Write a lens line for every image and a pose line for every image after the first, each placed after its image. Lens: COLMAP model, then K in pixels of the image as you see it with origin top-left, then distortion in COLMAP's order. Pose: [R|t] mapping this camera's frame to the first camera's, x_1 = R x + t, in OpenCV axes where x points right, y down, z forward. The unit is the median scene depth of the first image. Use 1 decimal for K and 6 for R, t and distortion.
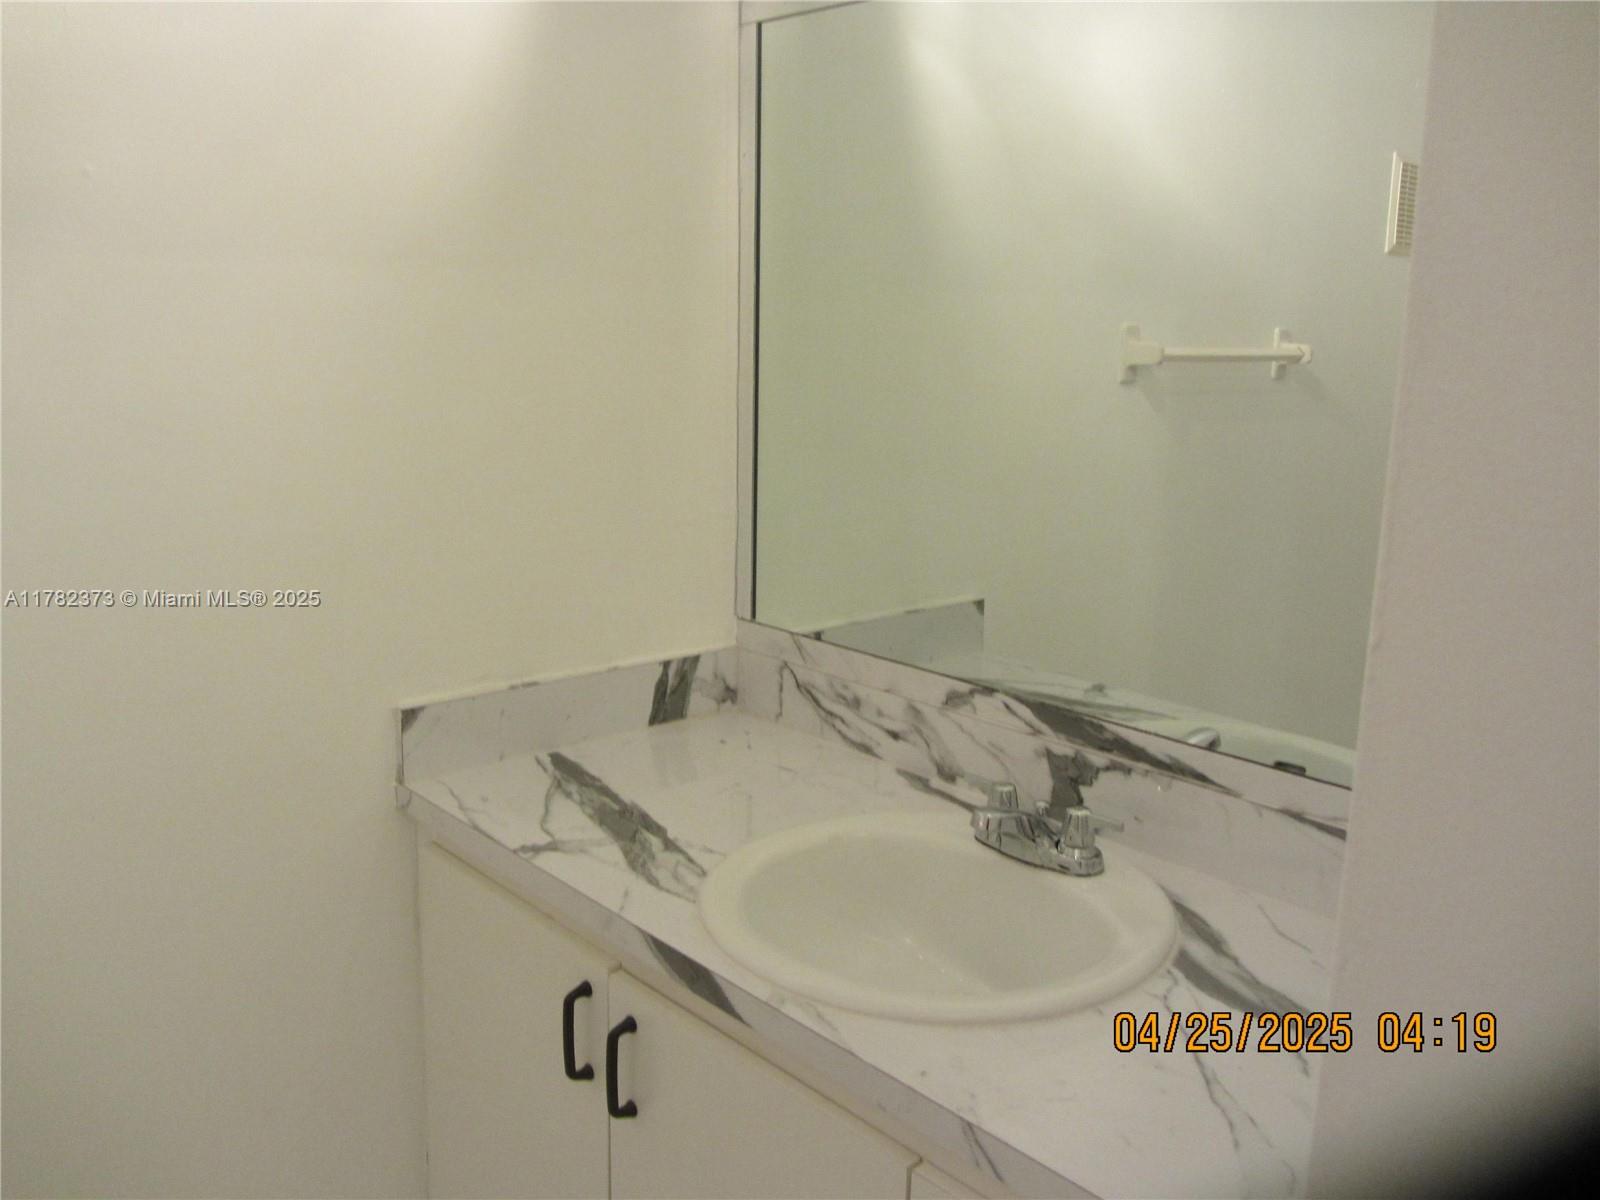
lens RADIAL K [[1327.7, 0, 800.0], [0, 1327.7, 600.0], [0, 0, 1]] dist [-0.014032, 0.001882]
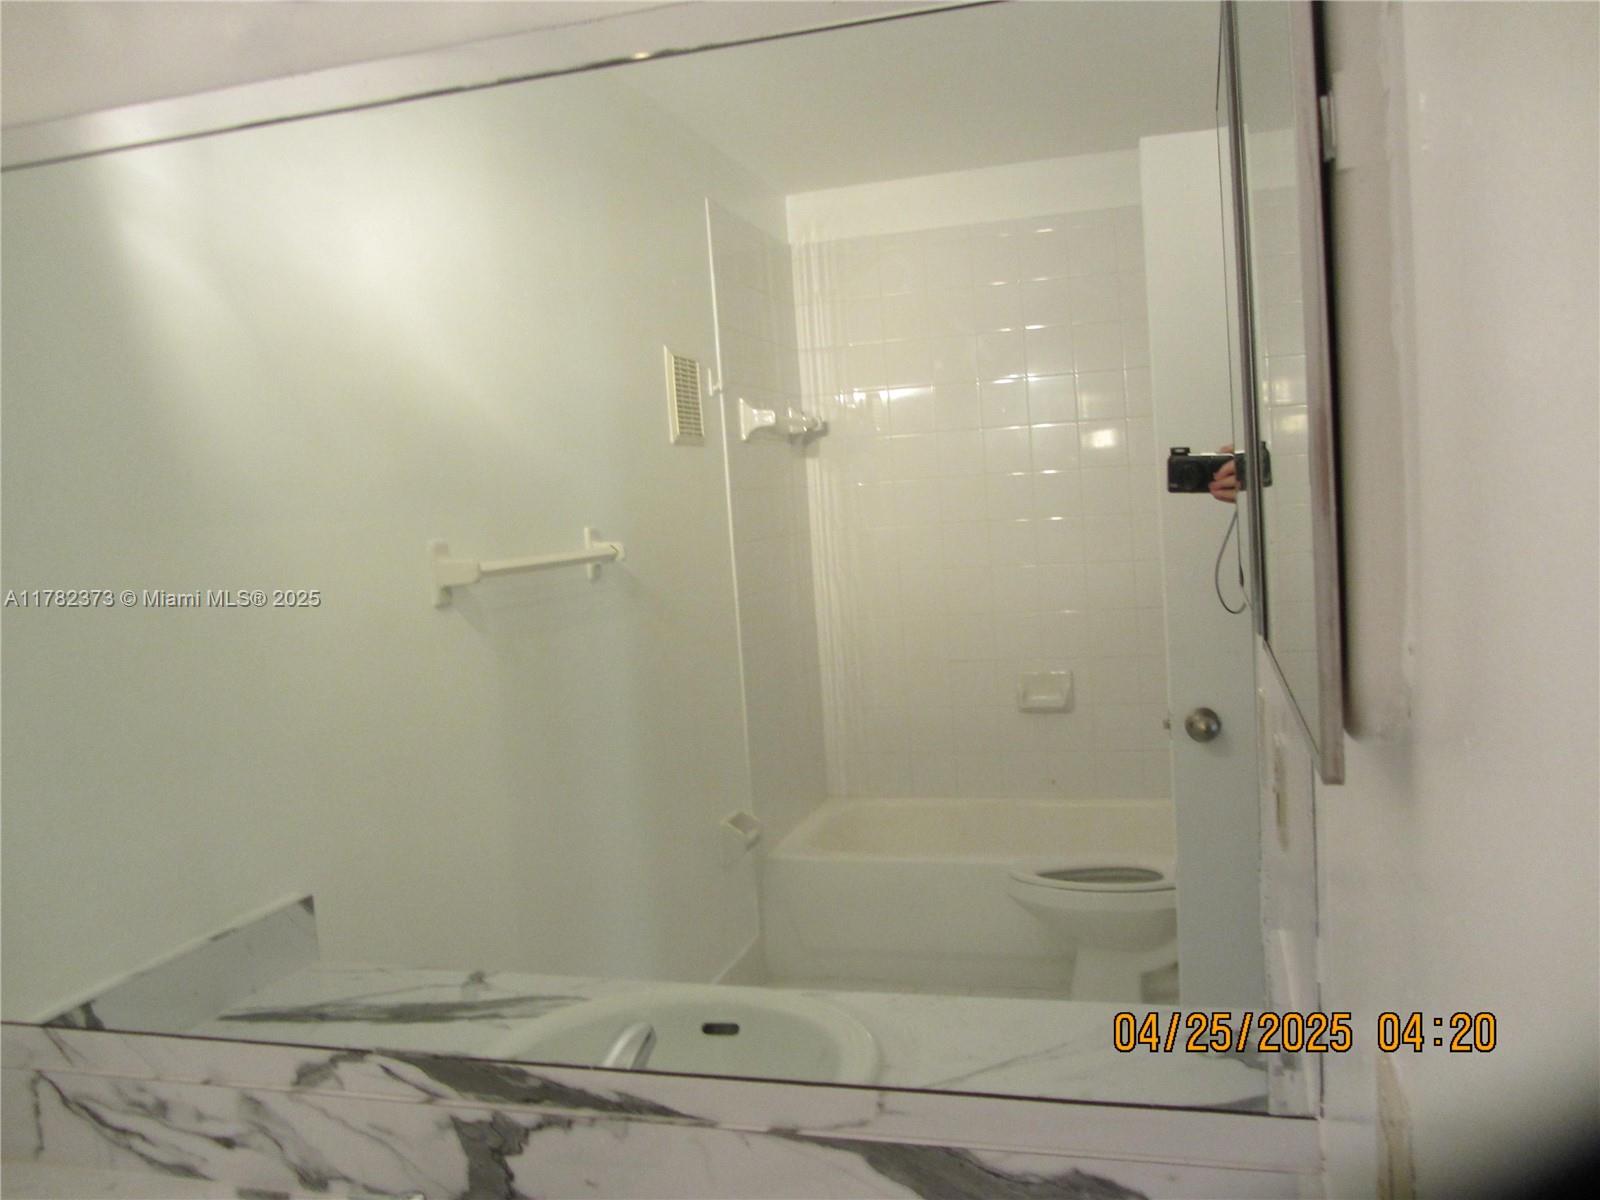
lens RADIAL K [[1327.7, 0, 800.0], [0, 1327.7, 600.0], [0, 0, 1]] dist [-0.014032, 0.001882]
pose [[0.854046, -0.116781, 0.506920, 0.008293], [0.188533, 0.977711, -0.092397, -0.059583], [-0.484831, 0.174483, 0.857027, 0.191818]]
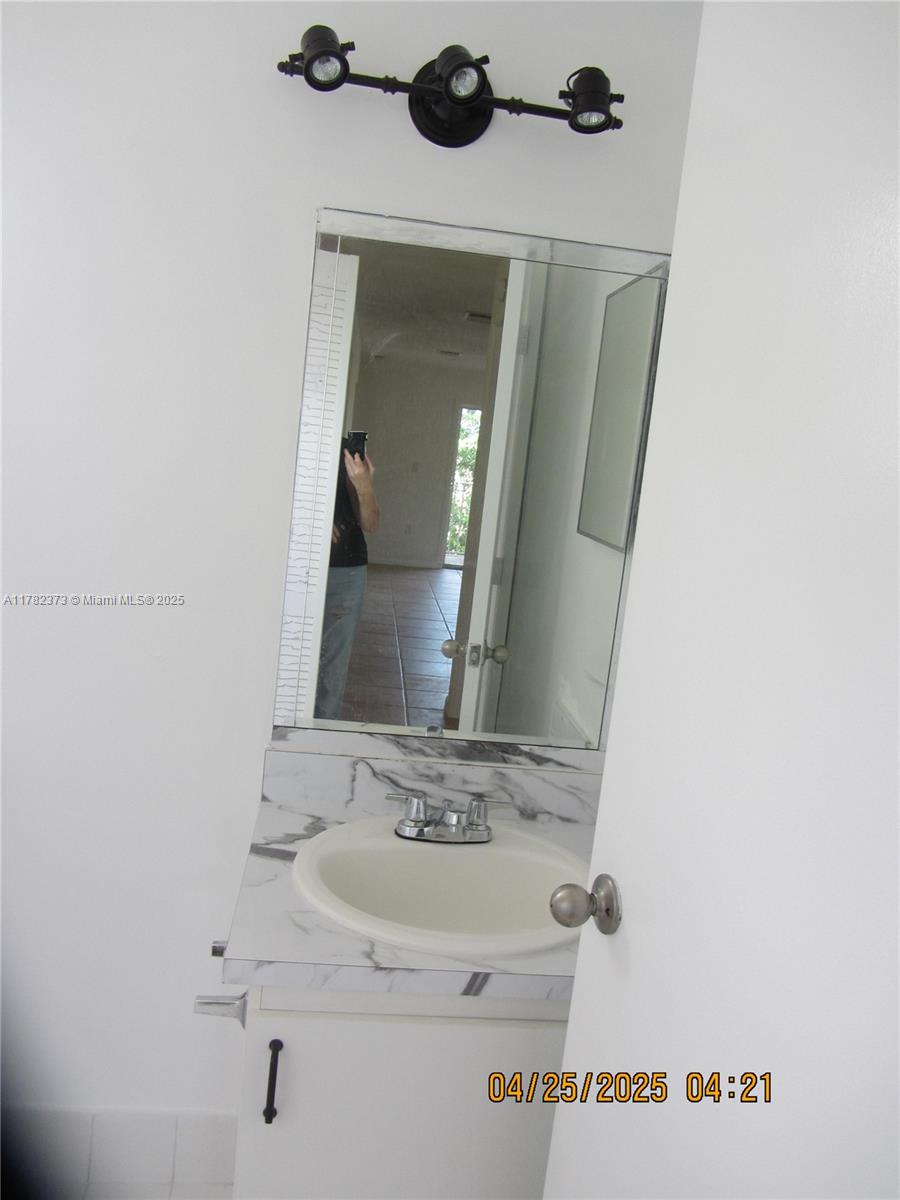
lens RADIAL K [[995.8, 0, 450.0], [0, 995.8, 600.0], [0, 0, 1]] dist [-0.014032, 0.001882]
pose [[0.600697, -0.068683, 0.796521, -0.748626], [0.072377, 0.996884, 0.031377, -0.132985], [-0.796194, 0.038802, 0.603796, 0.398139]]
